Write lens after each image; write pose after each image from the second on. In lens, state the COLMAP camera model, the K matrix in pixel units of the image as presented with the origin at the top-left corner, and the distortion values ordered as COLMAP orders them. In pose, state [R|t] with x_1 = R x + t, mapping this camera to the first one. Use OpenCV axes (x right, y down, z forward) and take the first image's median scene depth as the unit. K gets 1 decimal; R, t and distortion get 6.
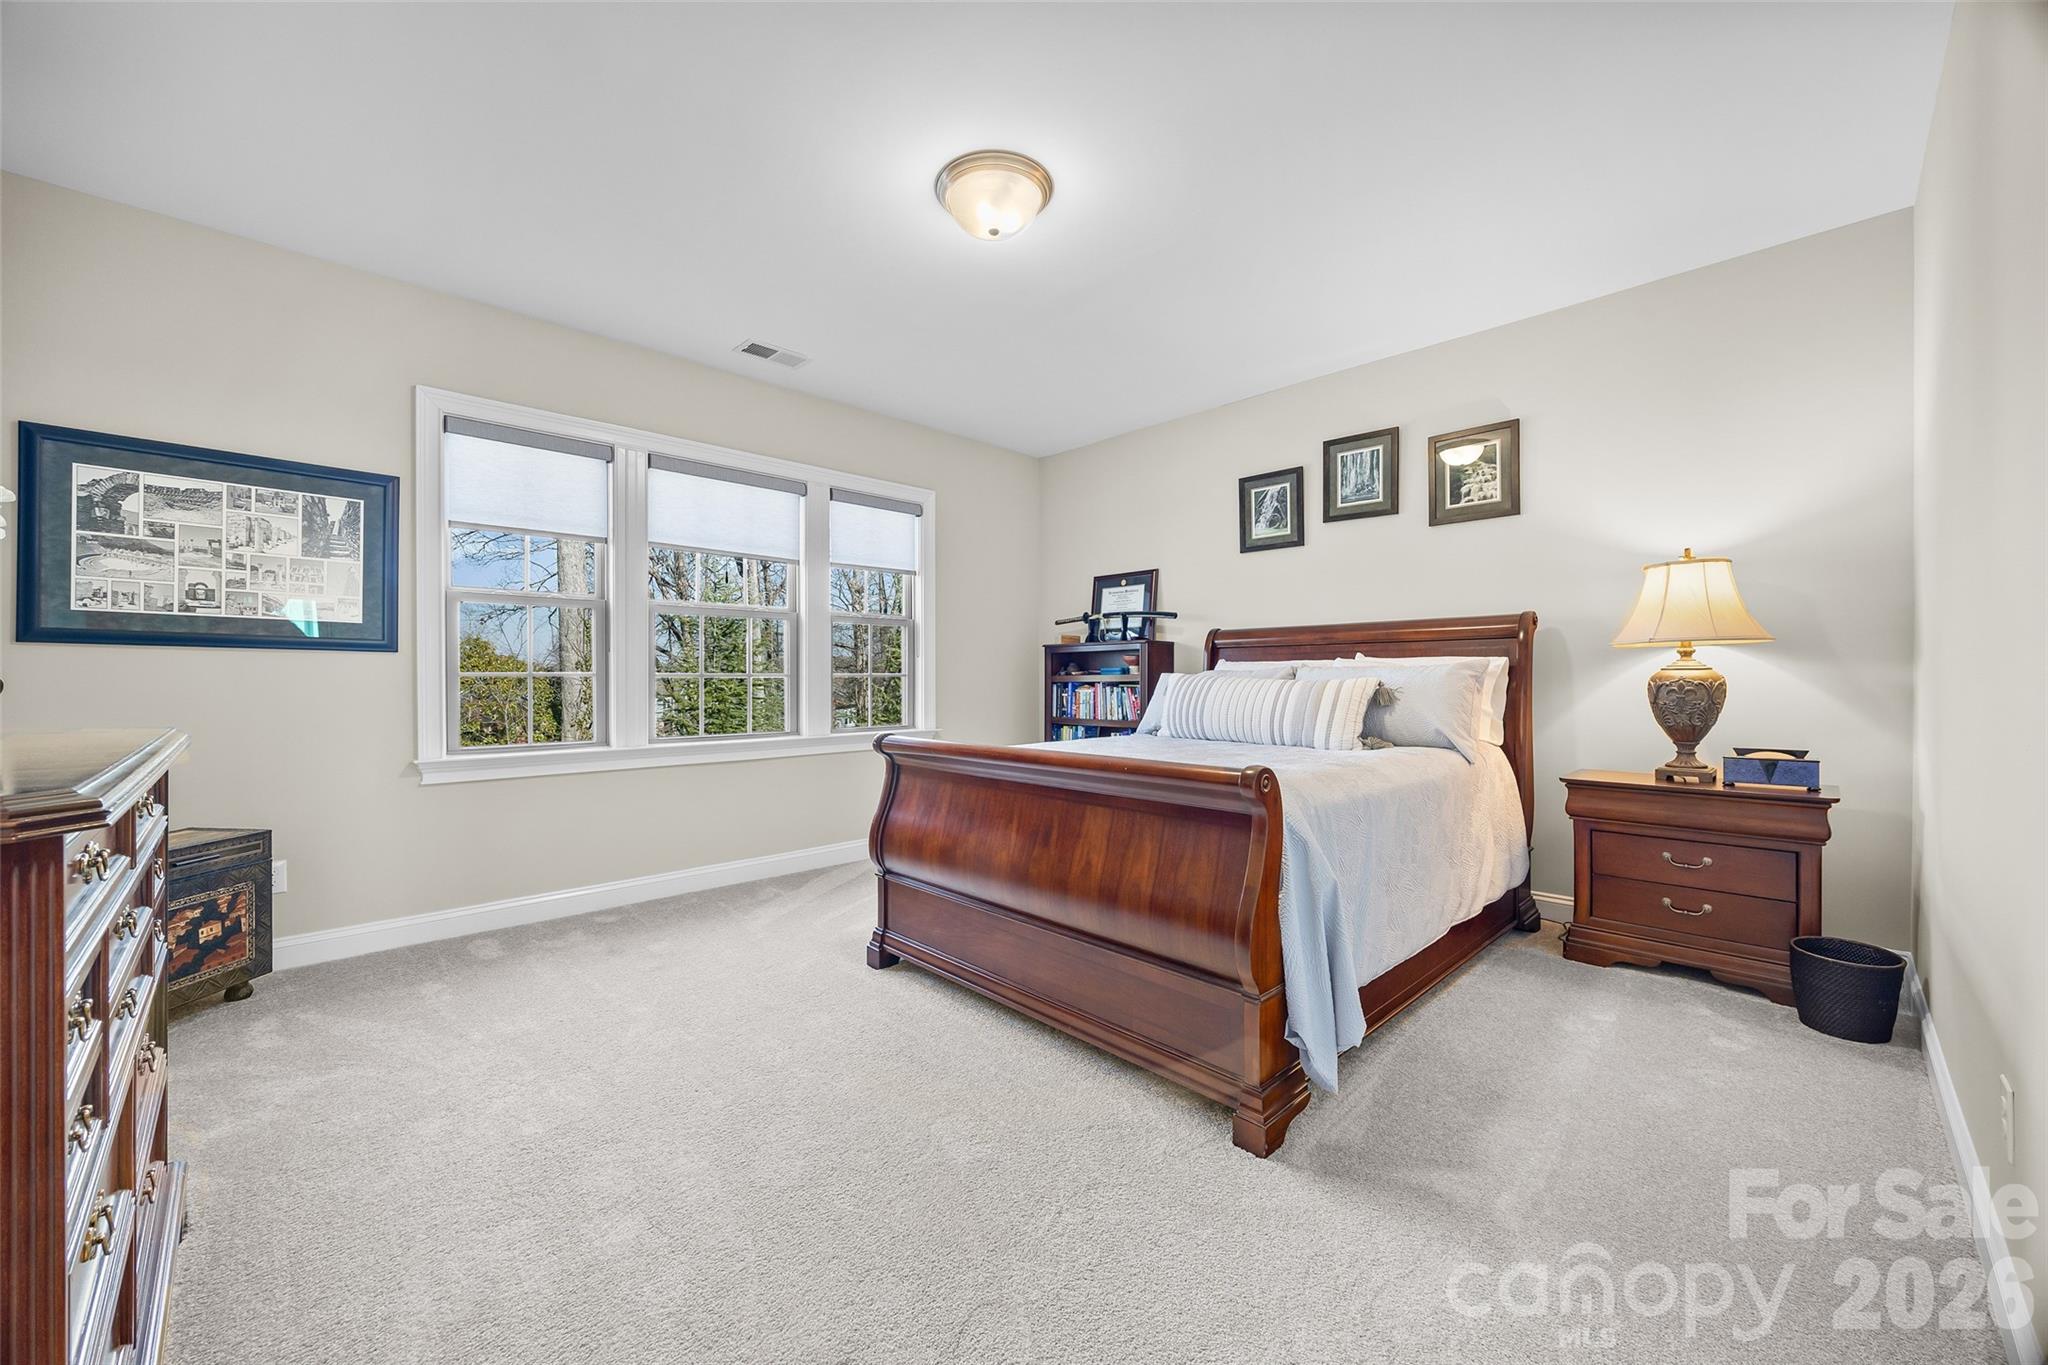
lens RADIAL K [[786.6, 0, 1019.6], [0, 786.6, 682.3], [0, 0, 1]] dist [-0.005547, 0.000843]
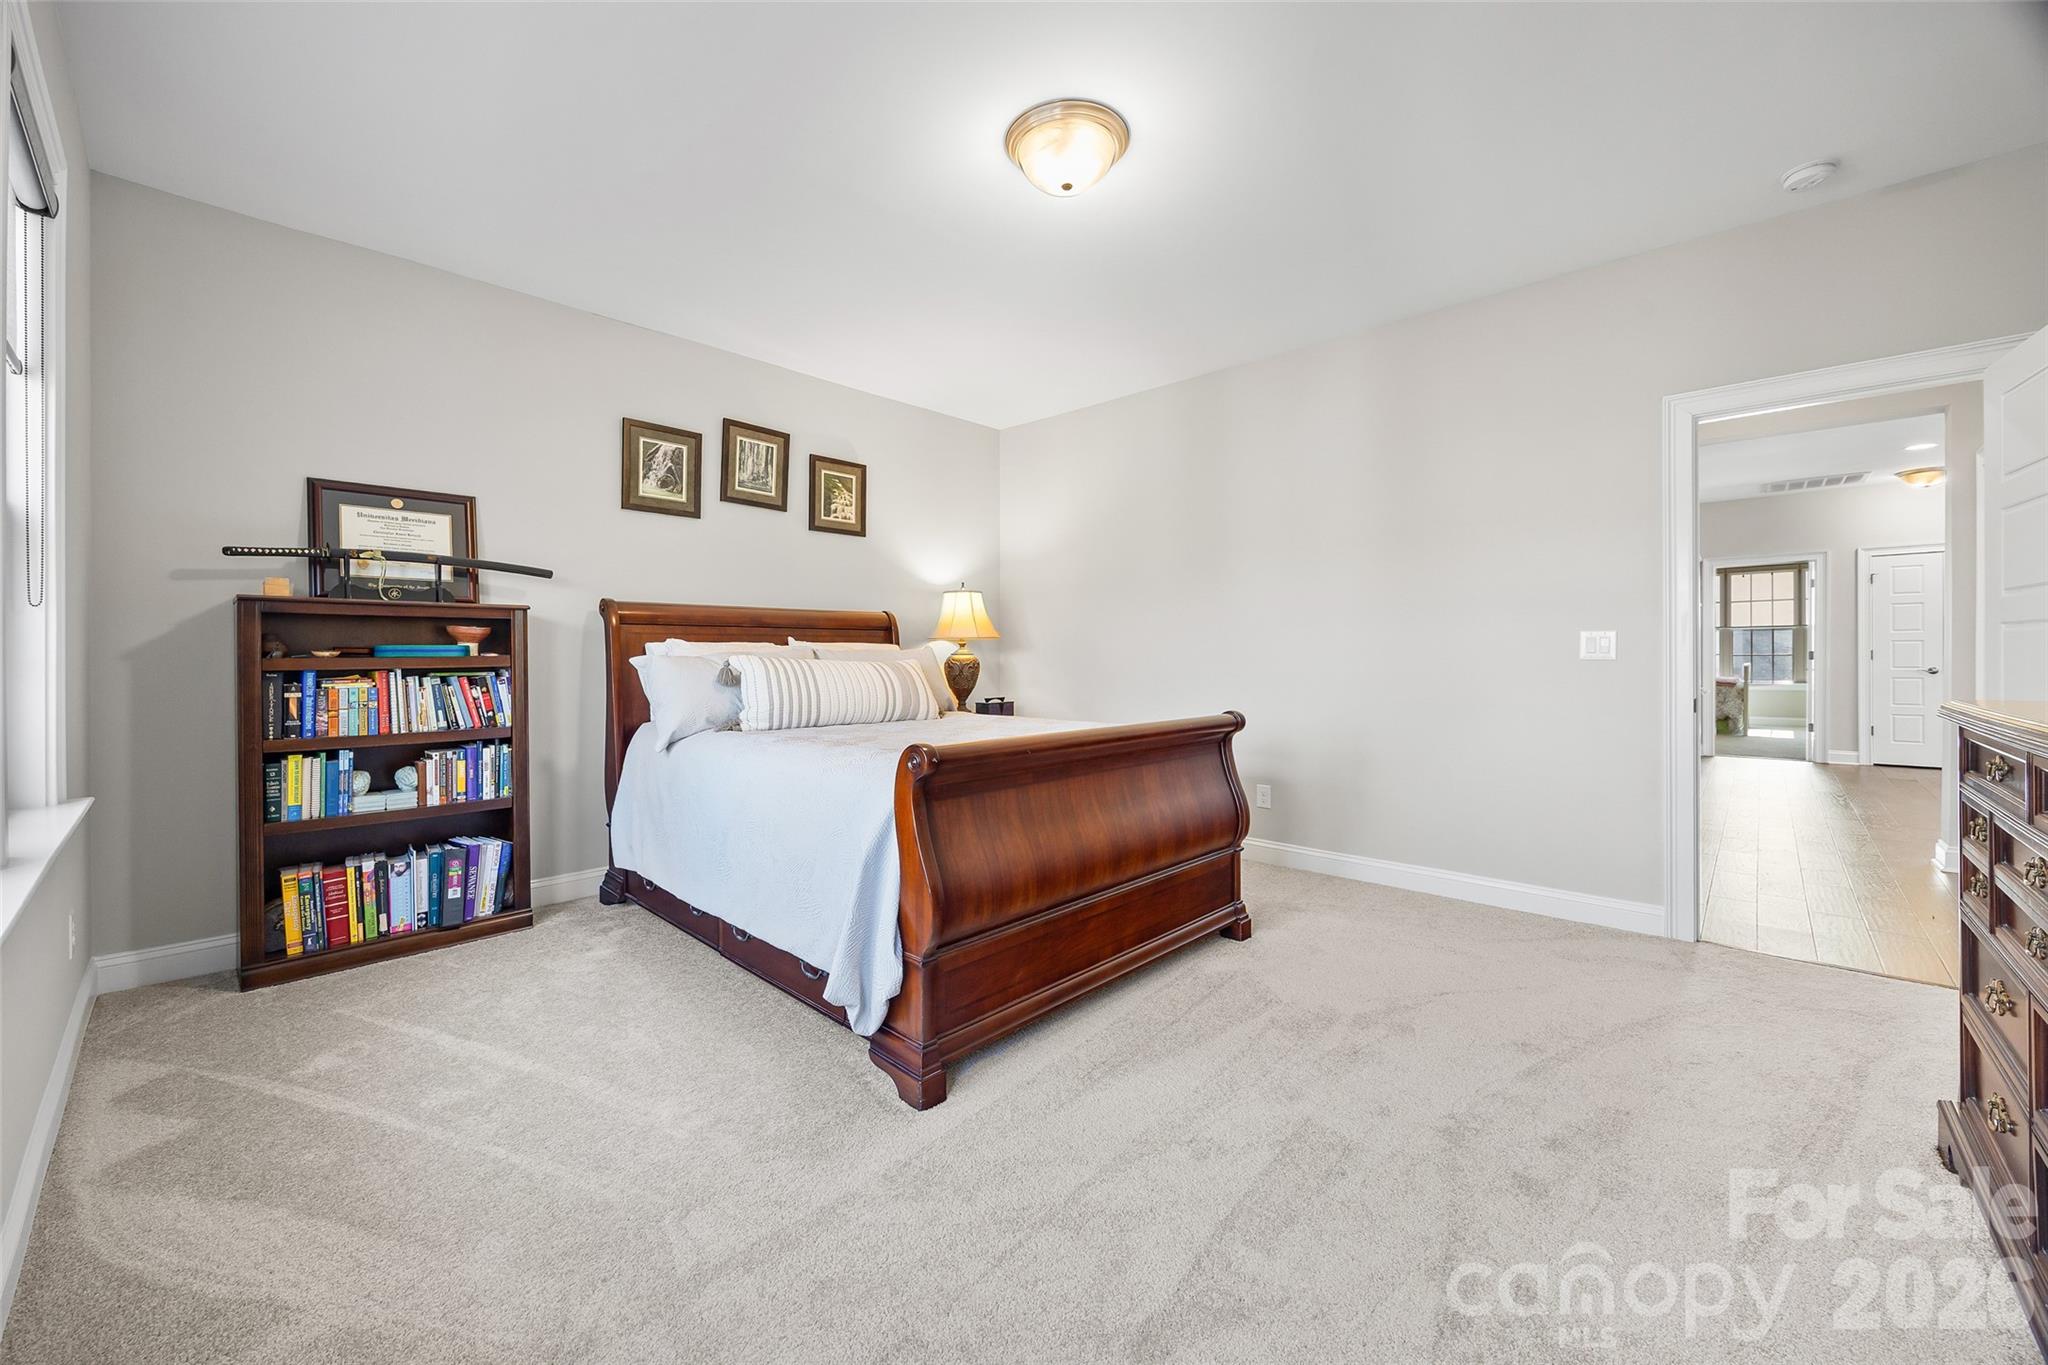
lens RADIAL K [[786.6, 0, 1018.7], [0, 786.6, 660.5], [0, 0, 1]] dist [-0.005547, 0.000843]
pose [[-0.045029, -0.001585, 0.998984, -0.569704], [0.008606, 0.999961, 0.001975, -0.004418], [-0.998949, 0.008686, -0.045014, 0.646388]]
